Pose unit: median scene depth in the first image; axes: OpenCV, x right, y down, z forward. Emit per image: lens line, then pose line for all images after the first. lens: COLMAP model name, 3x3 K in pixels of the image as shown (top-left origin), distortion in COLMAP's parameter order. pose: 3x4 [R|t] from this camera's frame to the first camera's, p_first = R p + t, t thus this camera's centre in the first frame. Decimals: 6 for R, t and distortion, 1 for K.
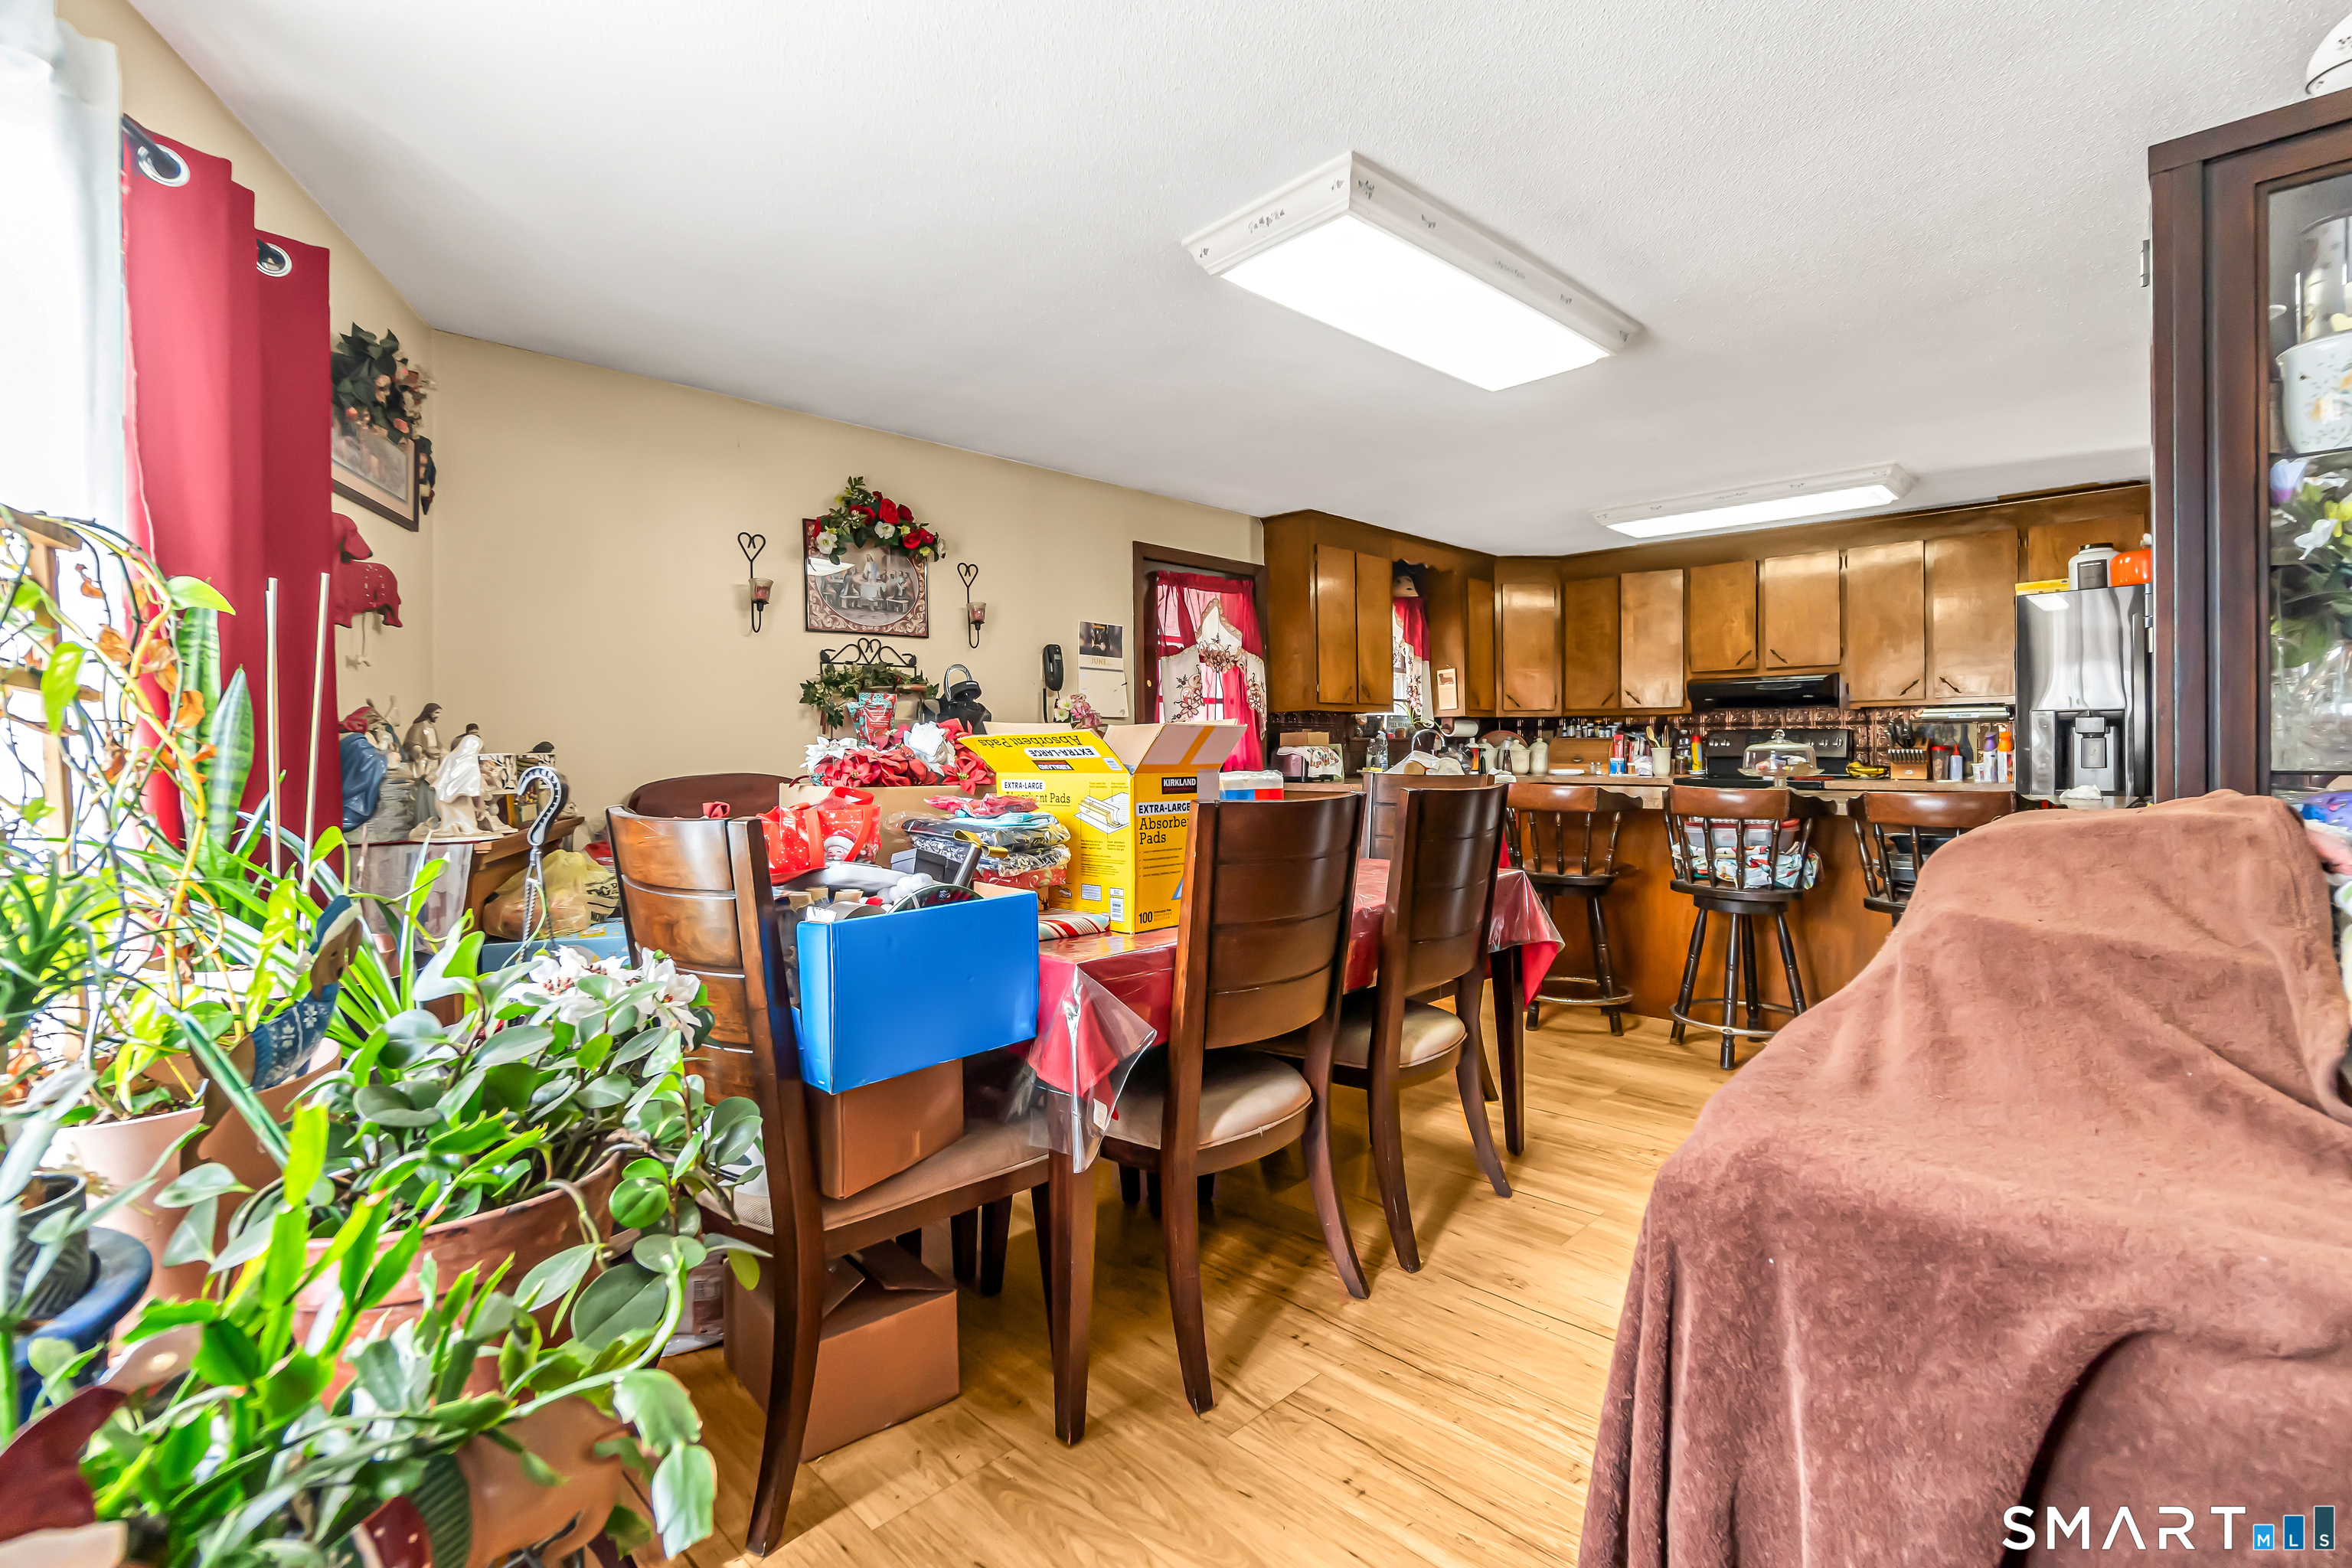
lens RADIAL K [[1083.6, 0, 1185.6], [0, 1083.6, 745.9], [0, 0, 1]] dist [-0.000841, 0.000286]
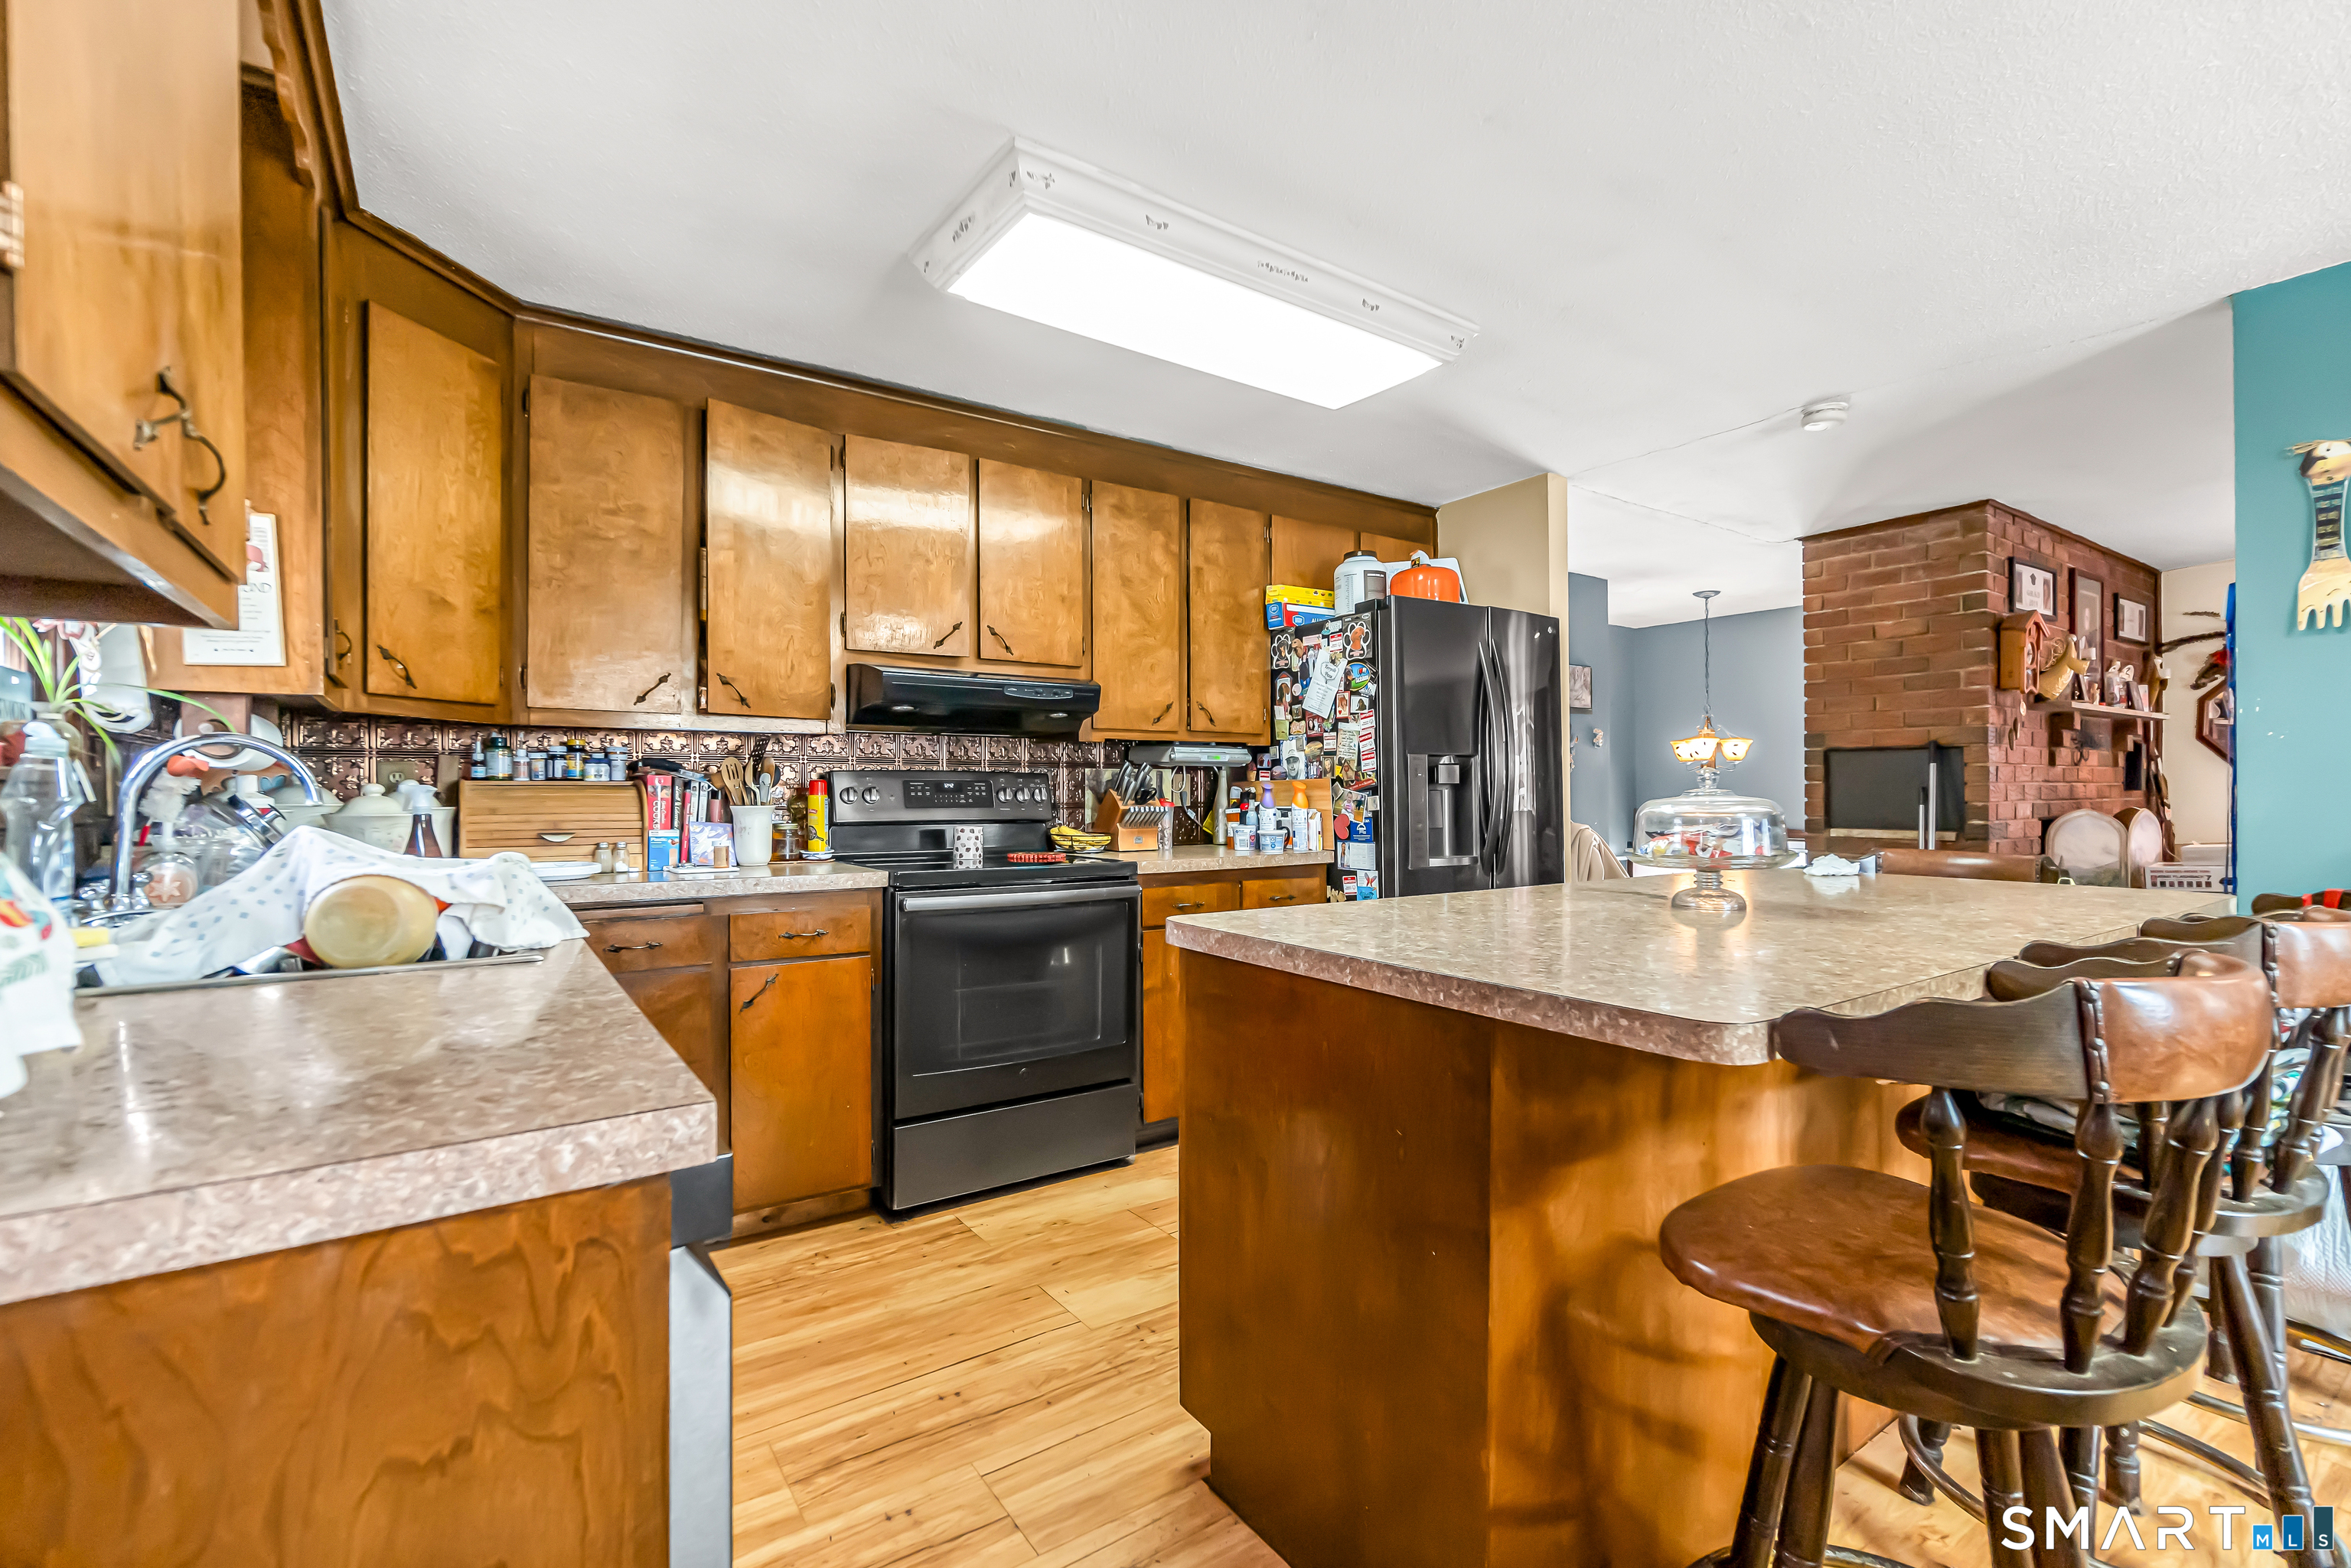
lens RADIAL K [[1027.6, 0, 1179.7], [0, 1027.6, 801.1], [0, 0, 1]] dist [0.000631, -0.000123]
pose [[0.202633, -0.001042, 0.979254, 0.045465], [0.000363, 0.999999, 0.000989, -0.000504], [-0.979255, 0.000155, 0.202633, 0.763219]]
